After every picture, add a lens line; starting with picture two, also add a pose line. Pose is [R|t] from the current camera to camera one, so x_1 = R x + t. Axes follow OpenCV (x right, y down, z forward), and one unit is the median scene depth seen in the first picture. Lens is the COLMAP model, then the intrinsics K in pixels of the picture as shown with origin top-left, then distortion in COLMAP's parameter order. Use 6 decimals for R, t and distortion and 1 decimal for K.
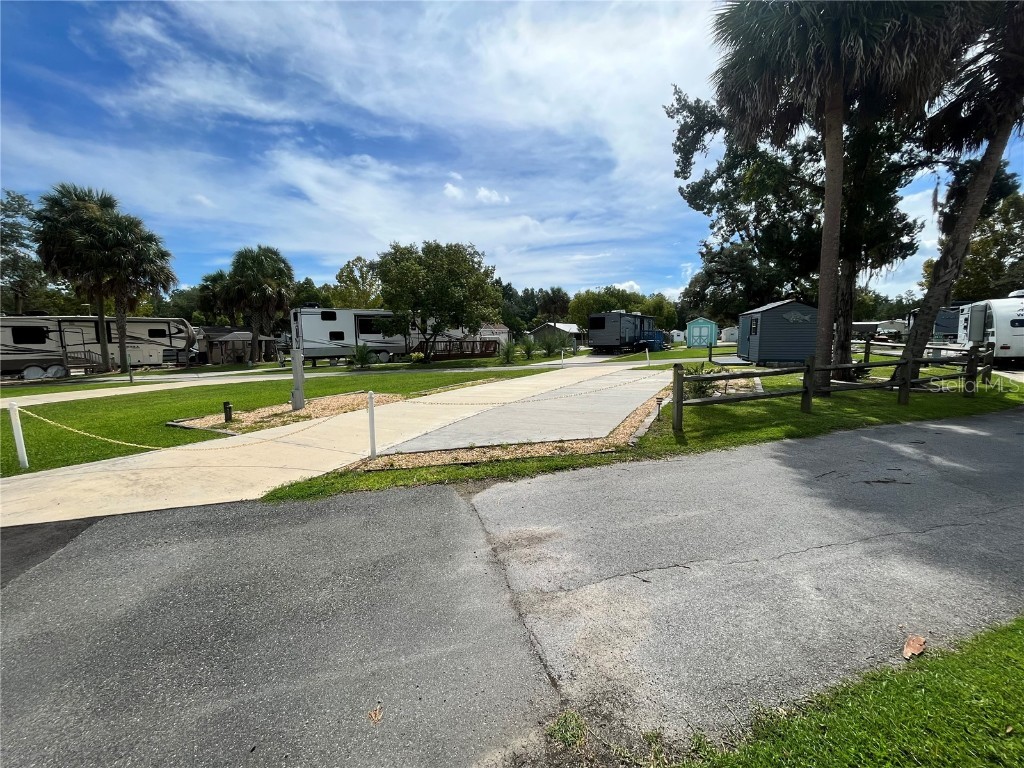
lens RADIAL K [[416.1, 0, 508.3], [0, 416.1, 385.8], [0, 0, 1]] dist [0.000157, -0.000857]
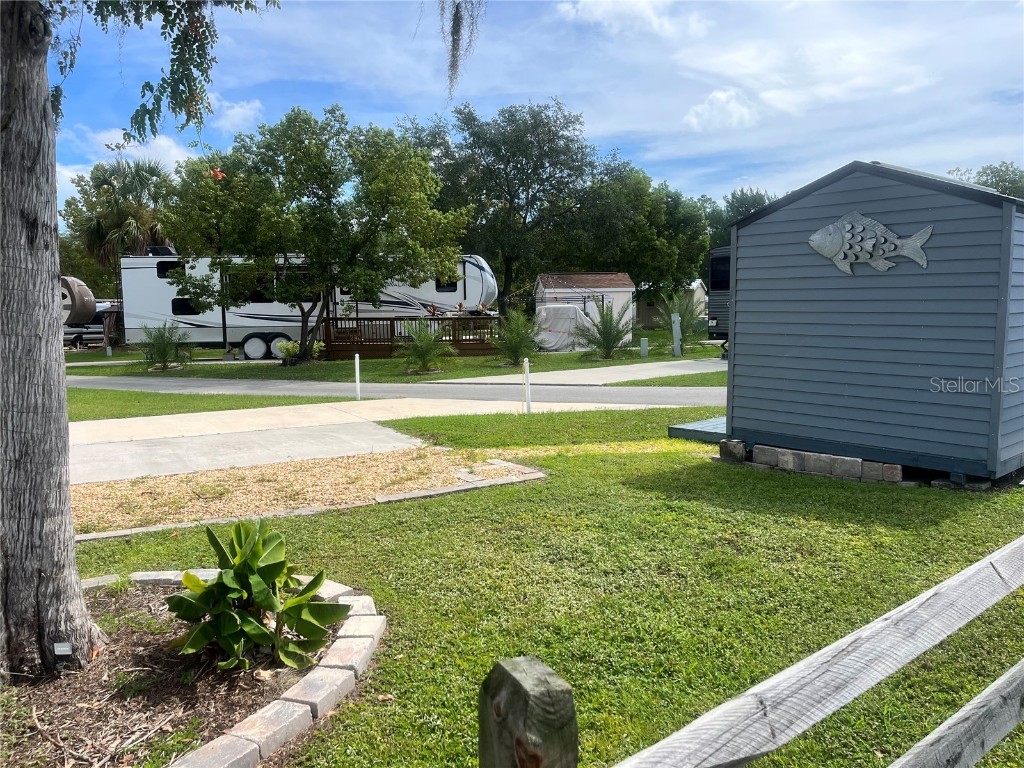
lens RADIAL K [[780.3, 0, 504.6], [0, 780.3, 383.9], [0, 0, 1]] dist [0.075627, -0.097685]
pose [[0.842511, 0.058236, -0.535522, 0.527077], [-0.061967, 0.998017, 0.011041, -0.061480], [0.535103, 0.023882, 0.844449, 0.395478]]
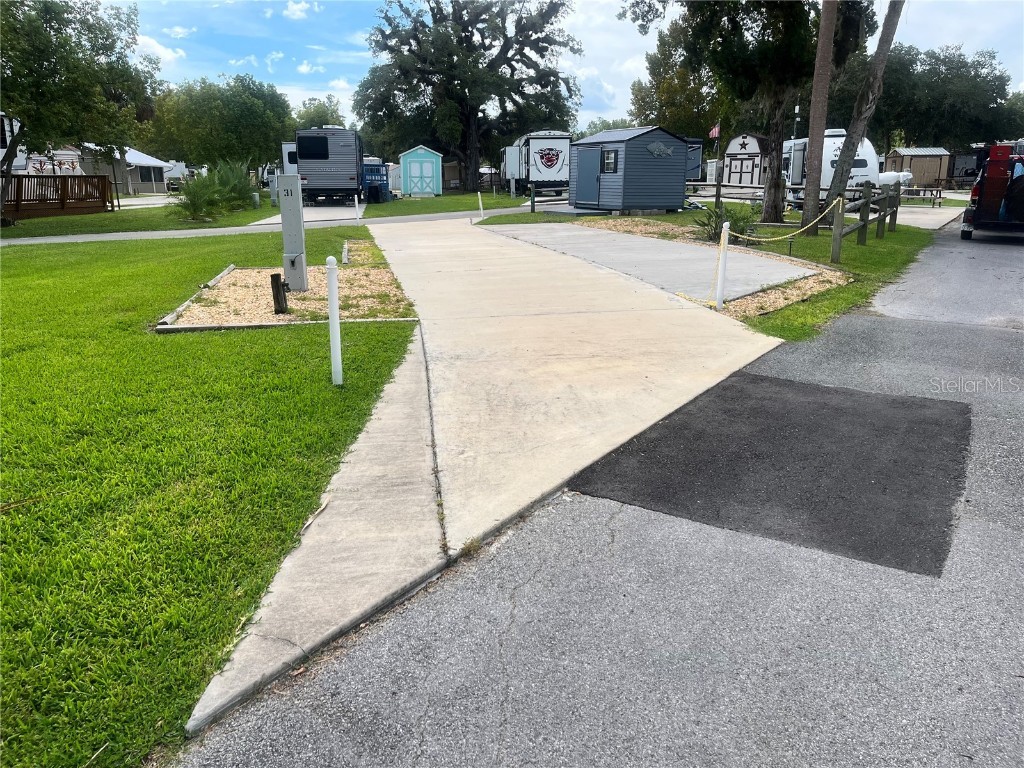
lens RADIAL K [[780.3, 0, 509.5], [0, 780.3, 350.7], [0, 0, 1]] dist [0.075627, -0.097685]
pose [[0.768060, -0.121889, 0.628670, -0.330111], [0.061061, 0.991185, 0.117576, 0.011192], [-0.637460, -0.051918, 0.768732, 0.021025]]
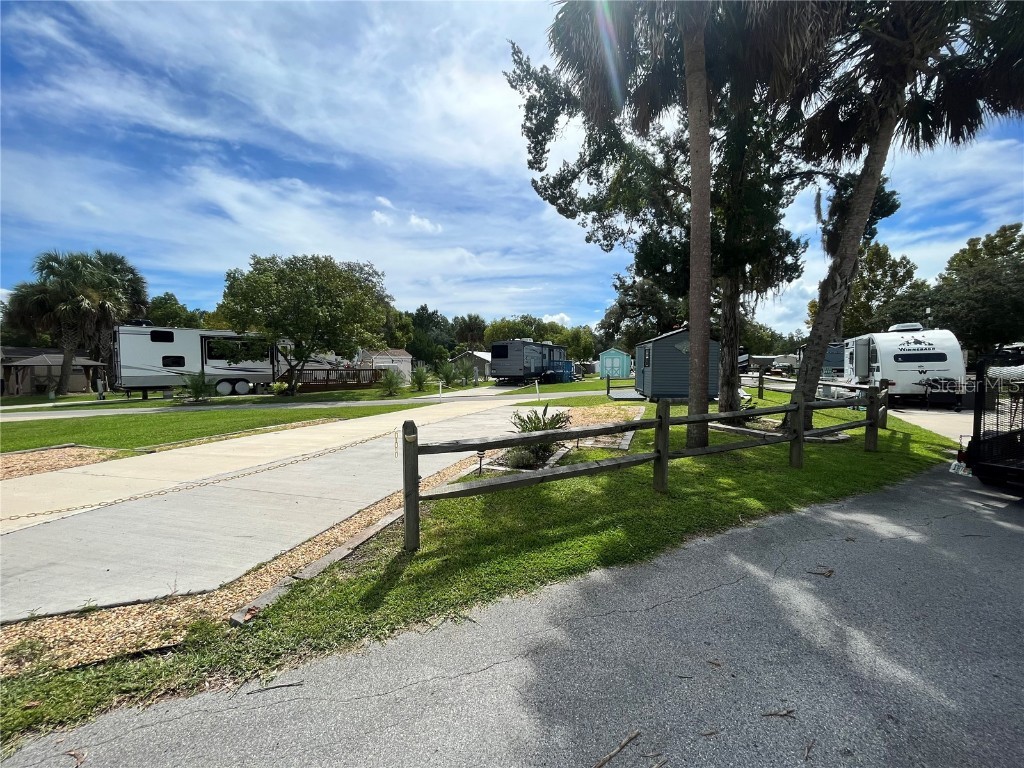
lens RADIAL K [[416.1, 0, 507.4], [0, 416.1, 371.6], [0, 0, 1]] dist [0.000157, -0.000857]
pose [[0.988838, 0.011088, 0.148585, 0.117306], [0.004247, 0.994725, -0.102489, -0.015797], [-0.148937, 0.101976, 0.983574, 0.125000]]
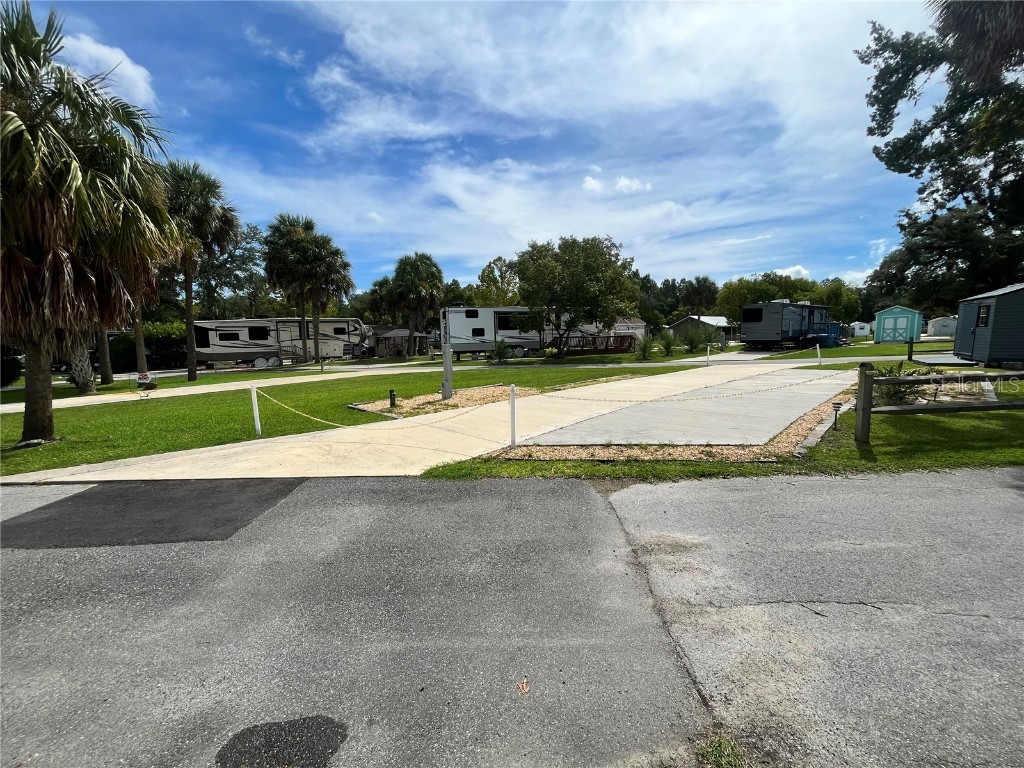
lens RADIAL K [[416.1, 0, 508.2], [0, 416.1, 387.4], [0, 0, 1]] dist [0.000157, -0.000857]
pose [[0.951260, 0.032871, -0.306632, -0.003612], [-0.028355, 0.999414, 0.019173, 0.000099], [0.307082, -0.009544, 0.951635, -0.001529]]
